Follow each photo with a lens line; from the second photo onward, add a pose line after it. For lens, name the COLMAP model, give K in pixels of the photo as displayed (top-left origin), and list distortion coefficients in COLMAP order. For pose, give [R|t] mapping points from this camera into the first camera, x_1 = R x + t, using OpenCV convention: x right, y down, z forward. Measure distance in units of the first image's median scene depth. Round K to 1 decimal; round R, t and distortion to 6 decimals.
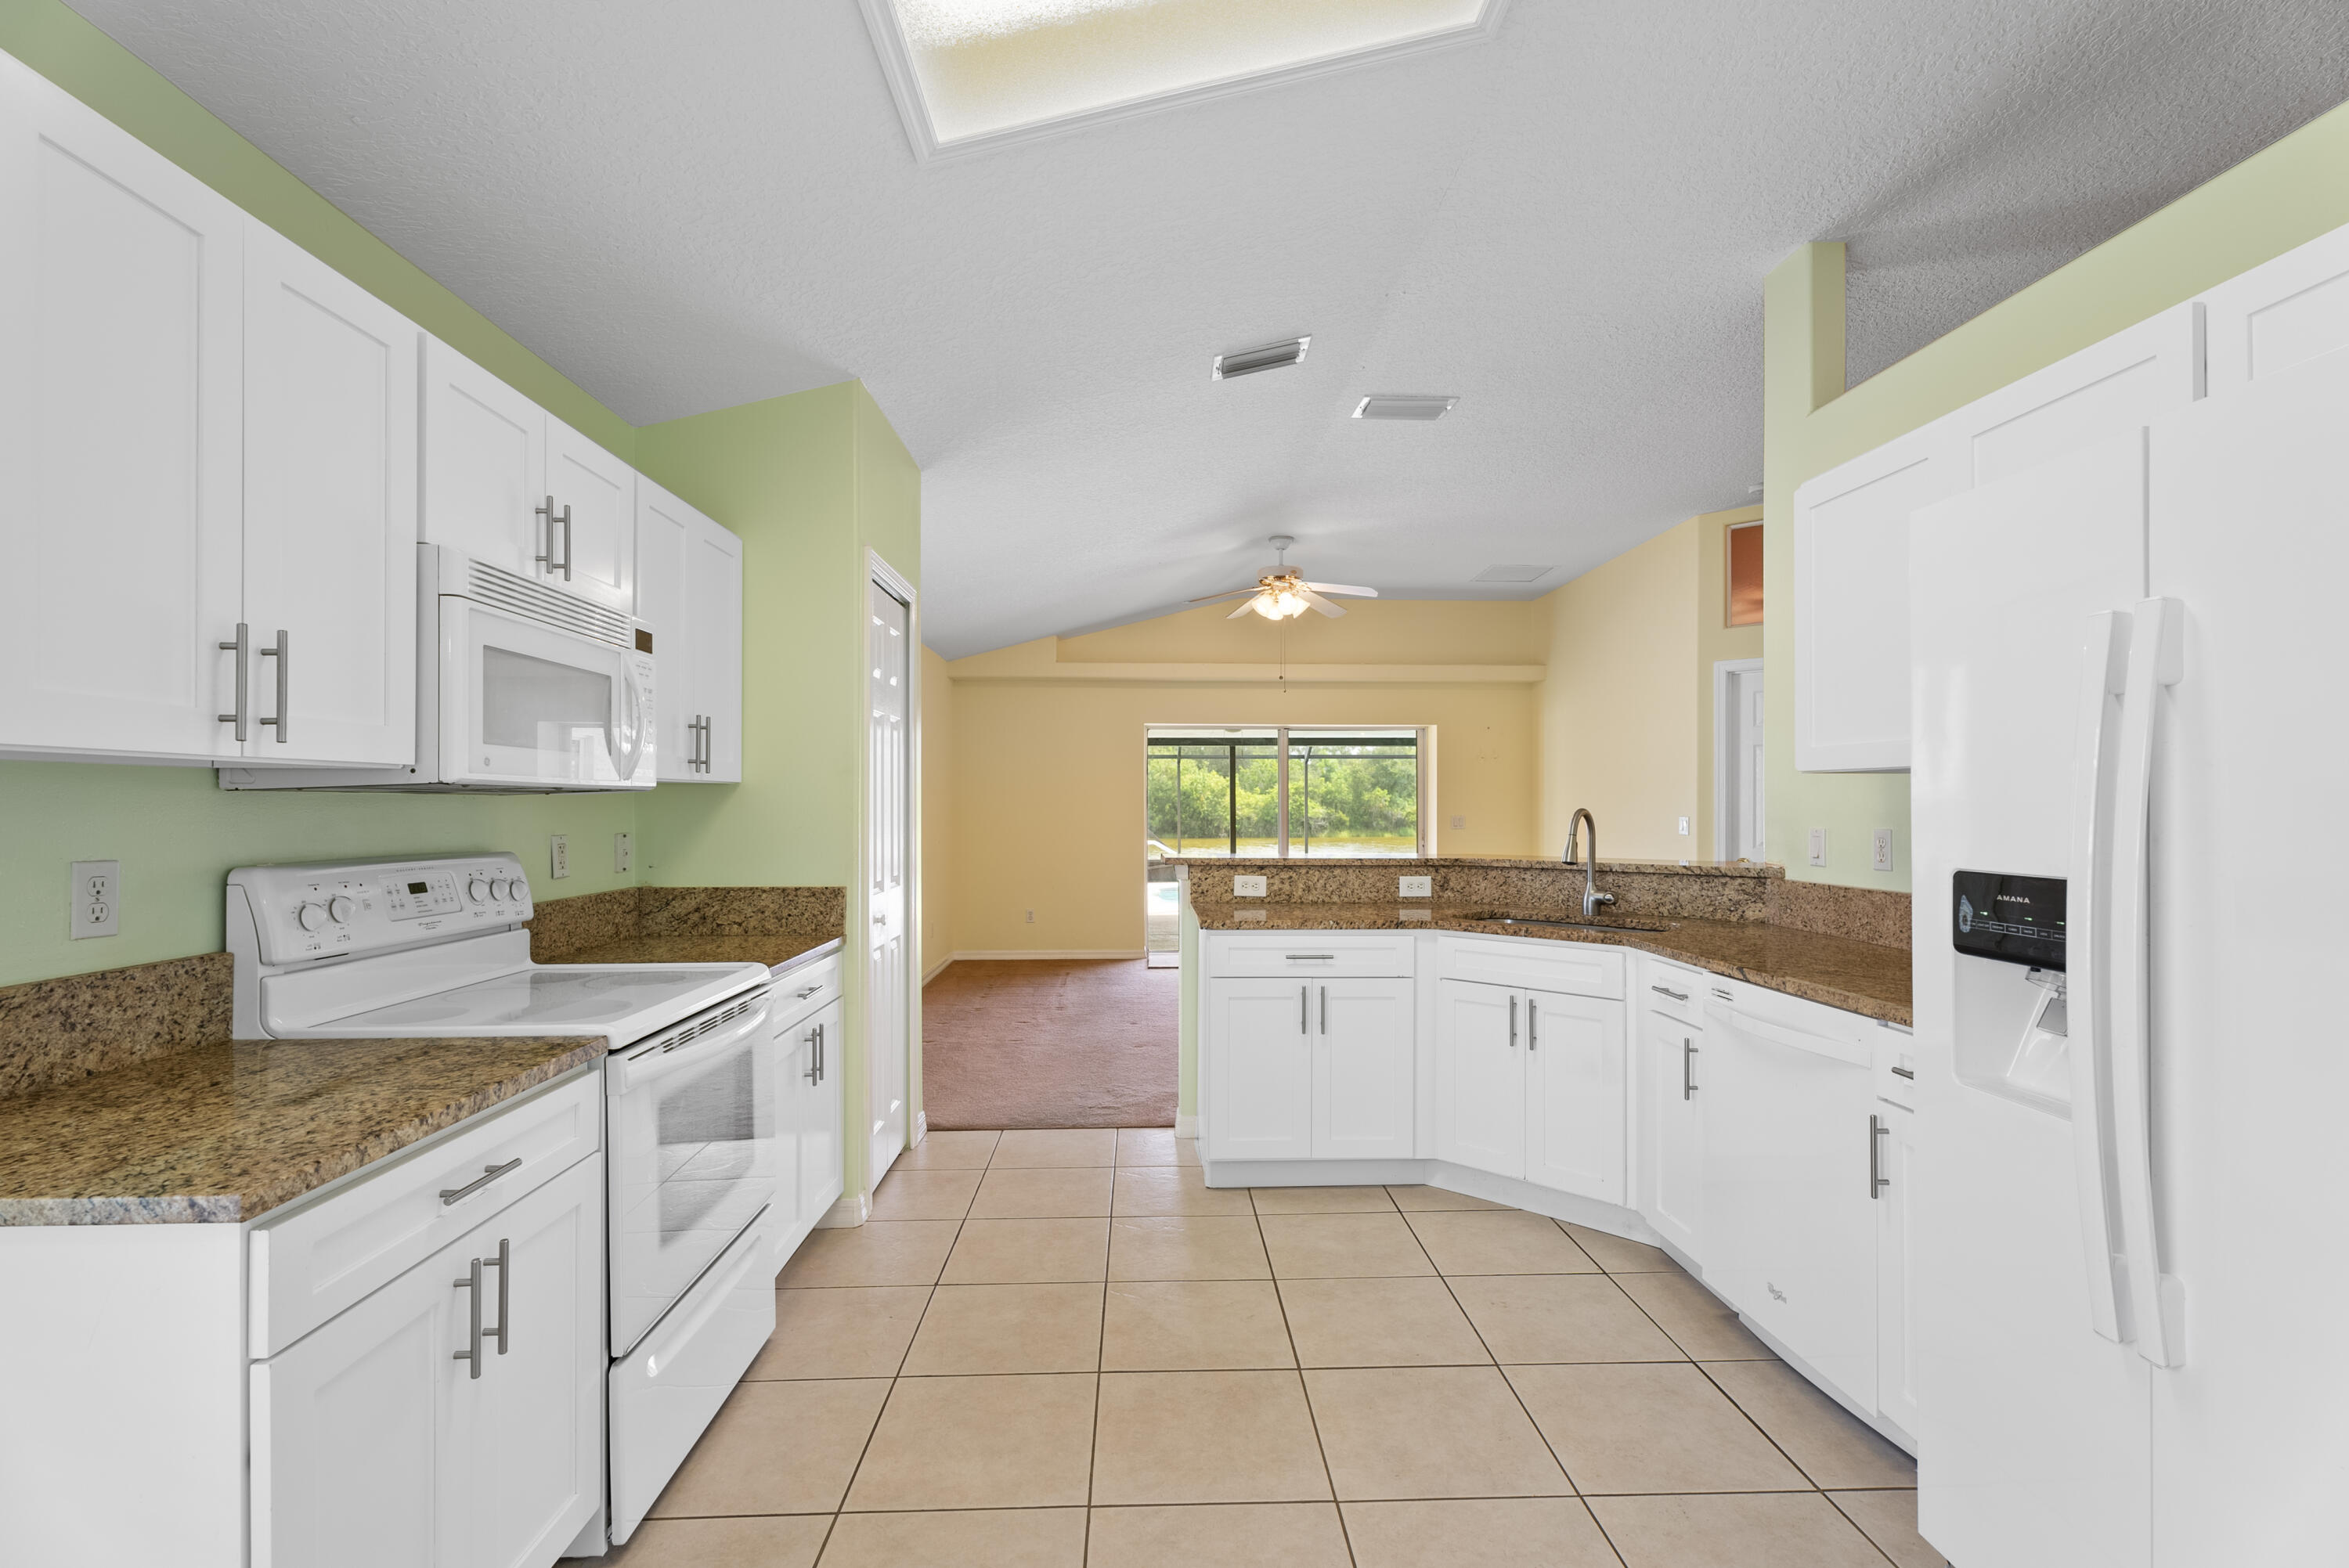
lens RADIAL K [[1061.3, 0, 1173.0], [0, 1061.3, 802.1], [0, 0, 1]] dist [-0.000685, 0.000186]
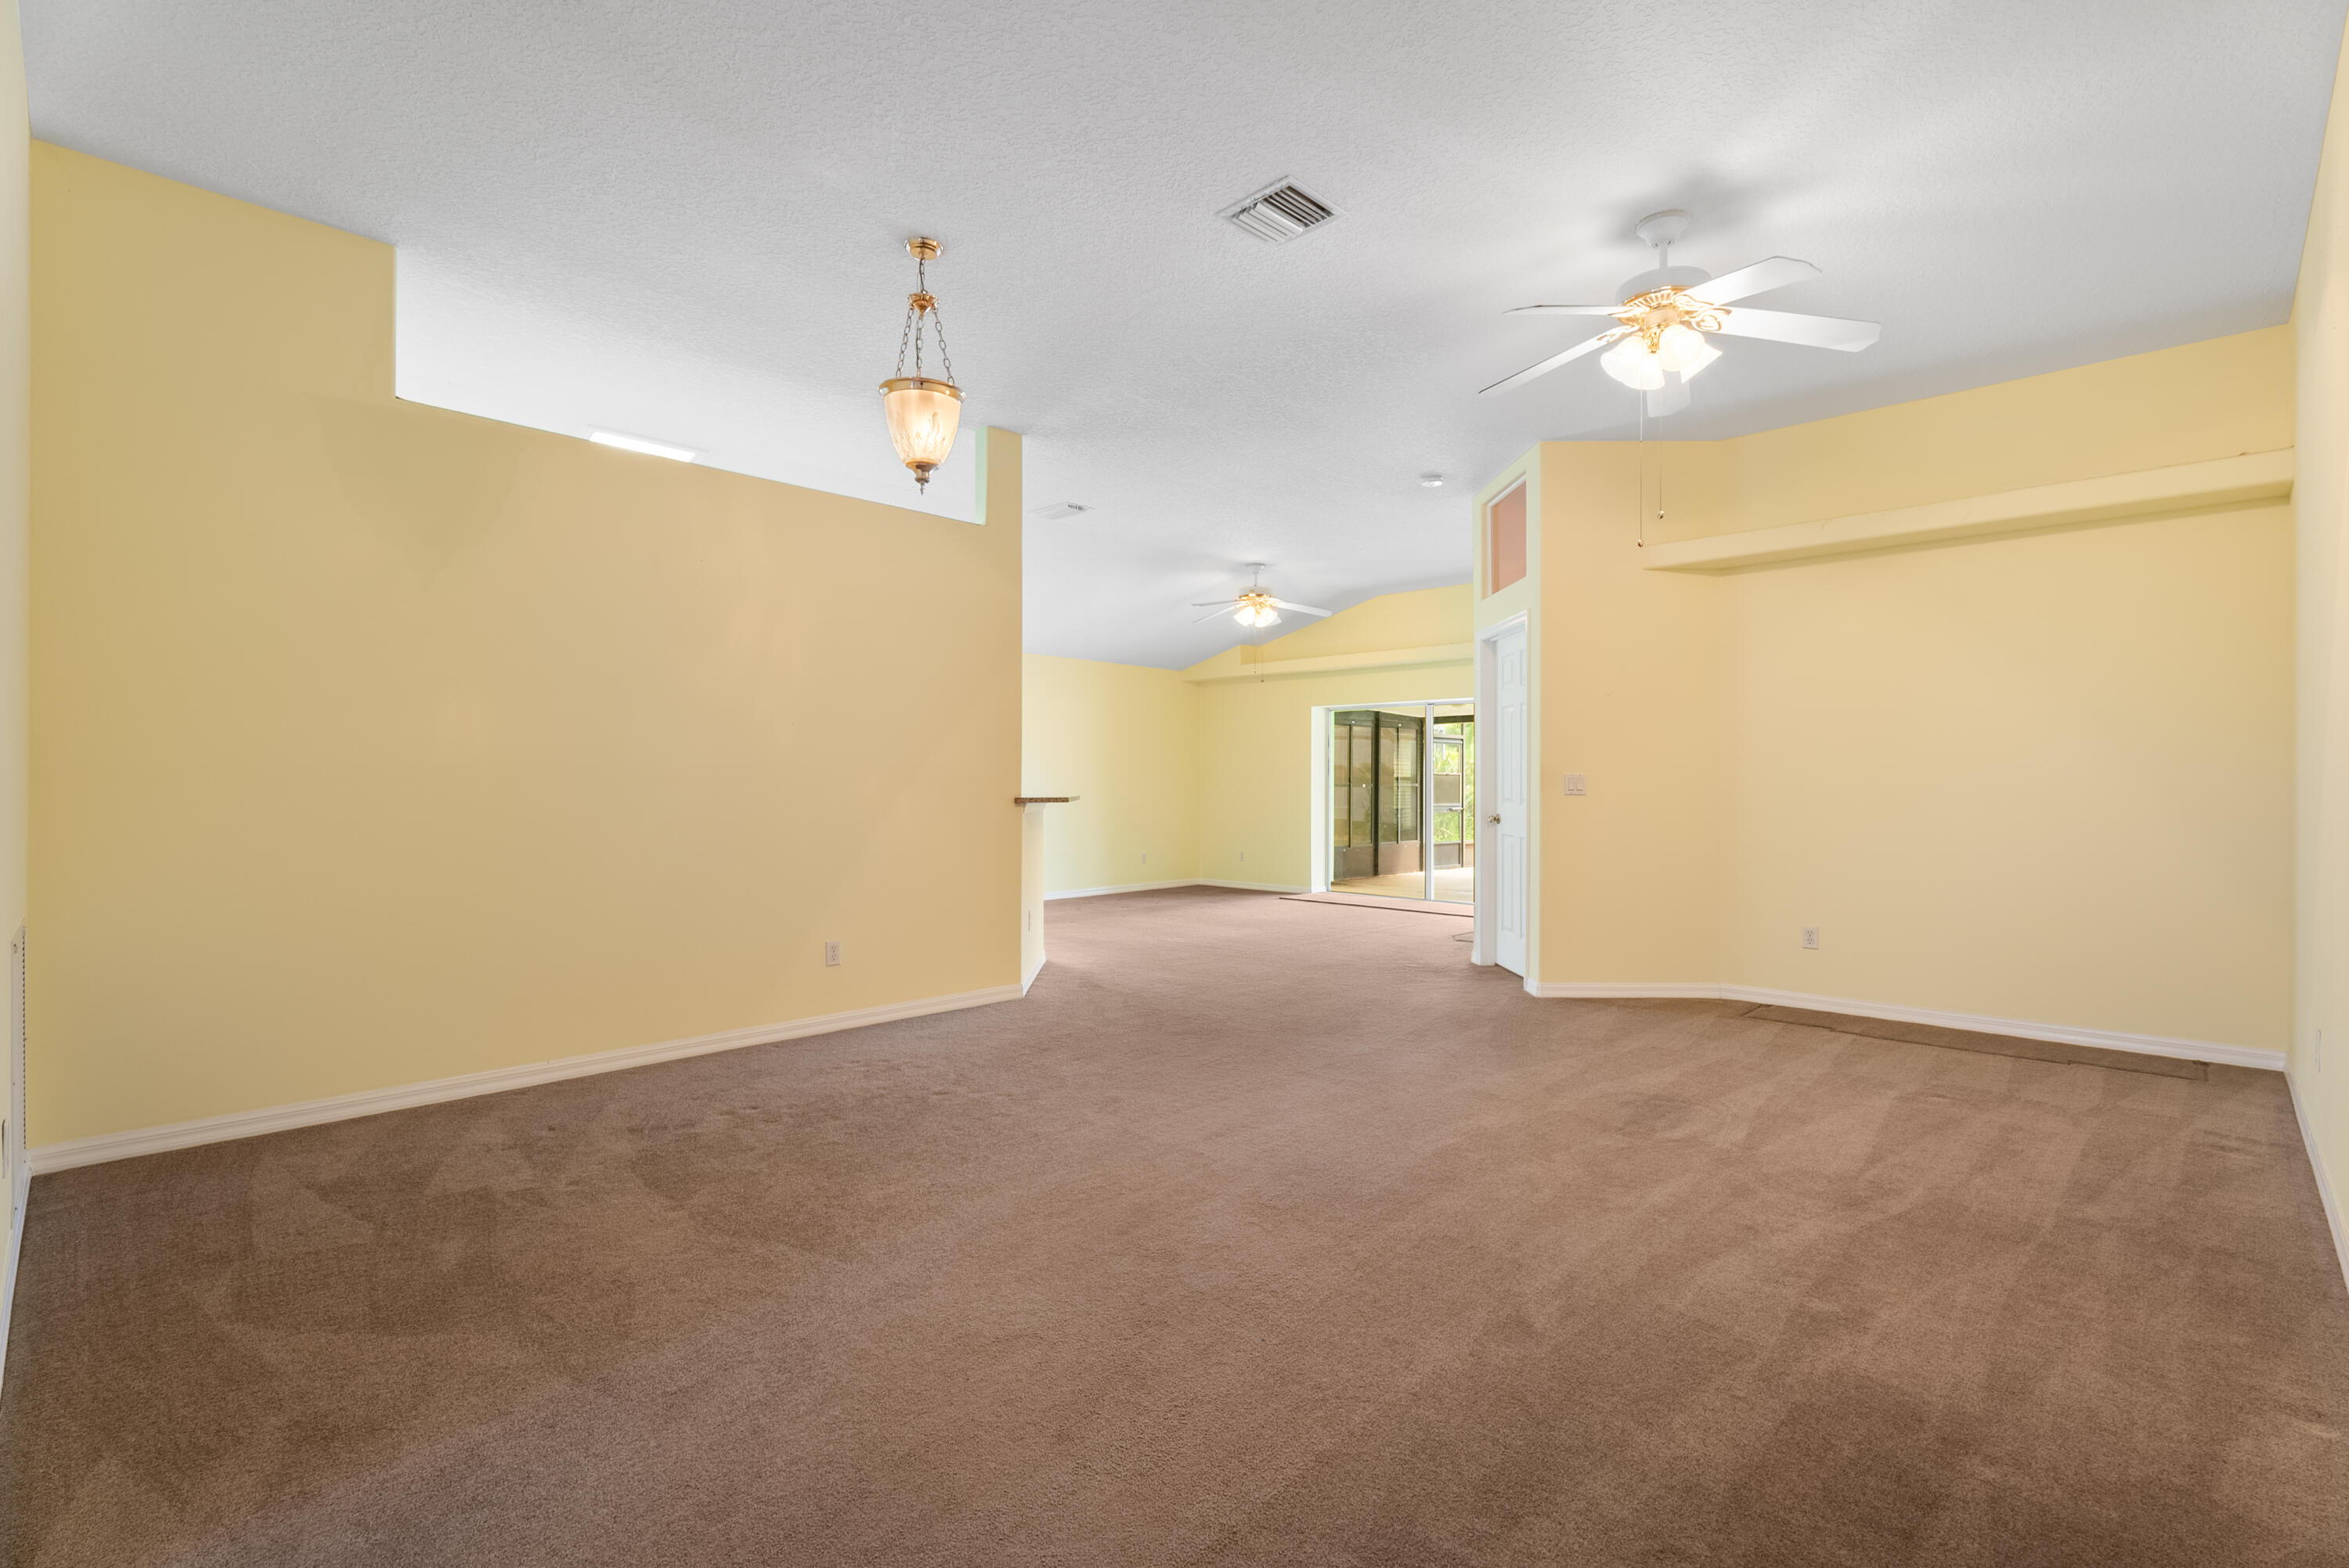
lens RADIAL K [[1061.3, 0, 1164.1], [0, 1061.3, 777.0], [0, 0, 1]] dist [-0.000685, 0.000186]
pose [[0.687823, -0.004509, -0.725864, 1.441035], [-0.000946, 0.999974, -0.007109, 0.035931], [0.725878, 0.005576, 0.687801, -0.007269]]
